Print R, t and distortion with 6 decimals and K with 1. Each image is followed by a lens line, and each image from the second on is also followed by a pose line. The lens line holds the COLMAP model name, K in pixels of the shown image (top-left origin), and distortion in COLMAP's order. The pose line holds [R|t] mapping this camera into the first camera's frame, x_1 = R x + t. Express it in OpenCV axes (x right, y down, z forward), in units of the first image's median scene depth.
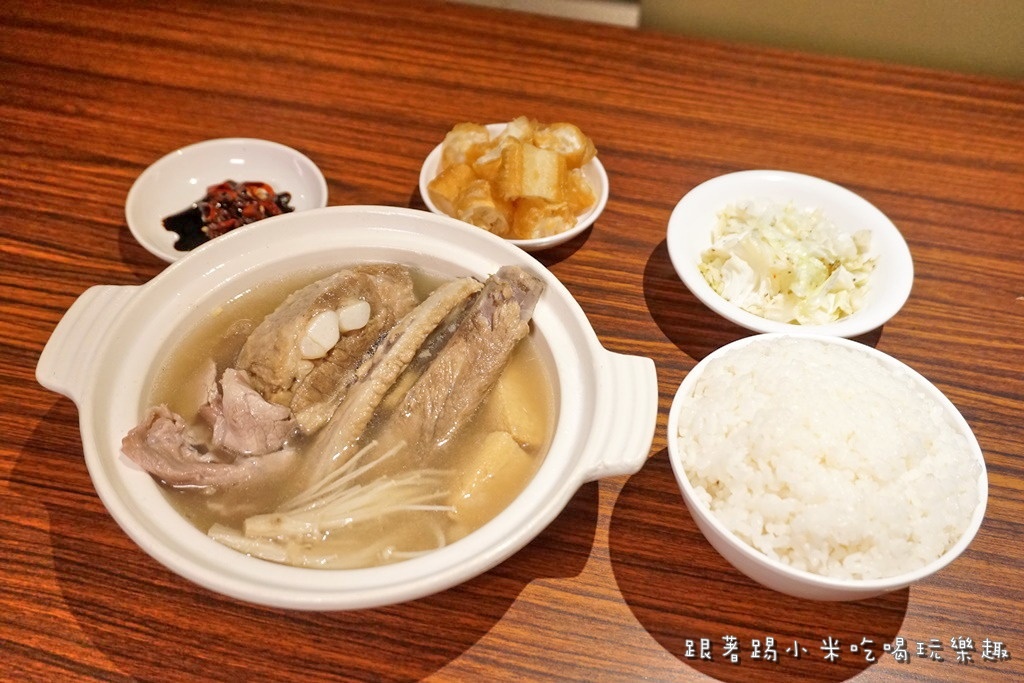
lens RADIAL K [[1030.4, 0, 512.0], [0, 1030.4, 341.5], [0, 0, 1]] dist [0.008383, 0.025278]
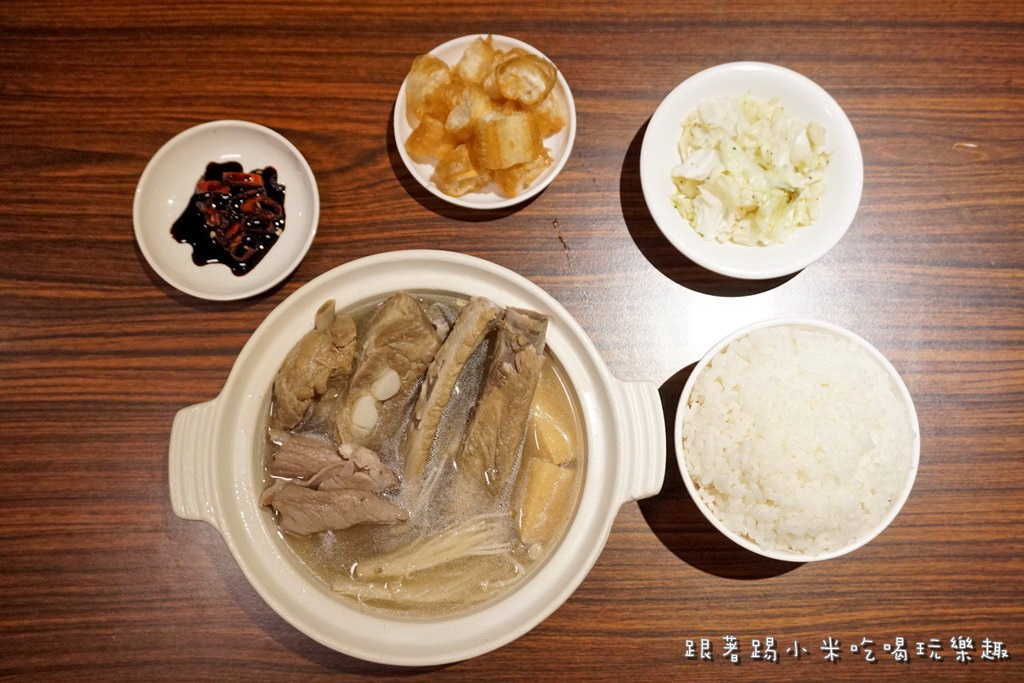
lens RADIAL K [[974.7, 0, 512.0], [0, 974.7, 341.5], [0, 0, 1]] dist [0.010328, -0.000996]
pose [[0.980064, -0.198594, -0.005901, -0.010234], [0.169097, 0.818166, 0.549554, -0.526450], [-0.104310, -0.539596, 0.835437, 0.061743]]
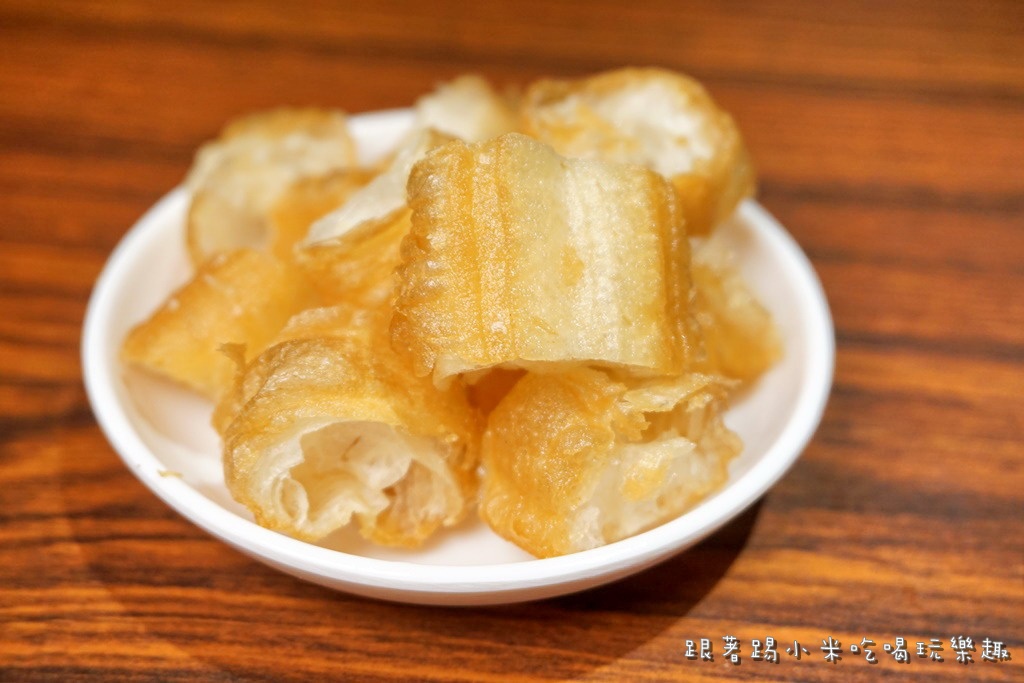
lens RADIAL K [[1318.4, 0, 512.0], [0, 1318.4, 341.5], [0, 0, 1]] dist [0.014746, 0.015684]
pose [[0.994472, -0.077457, 0.070891, -0.010411], [0.086263, 0.987620, -0.131020, -0.105477], [-0.059864, 0.136411, 0.988842, 0.696671]]
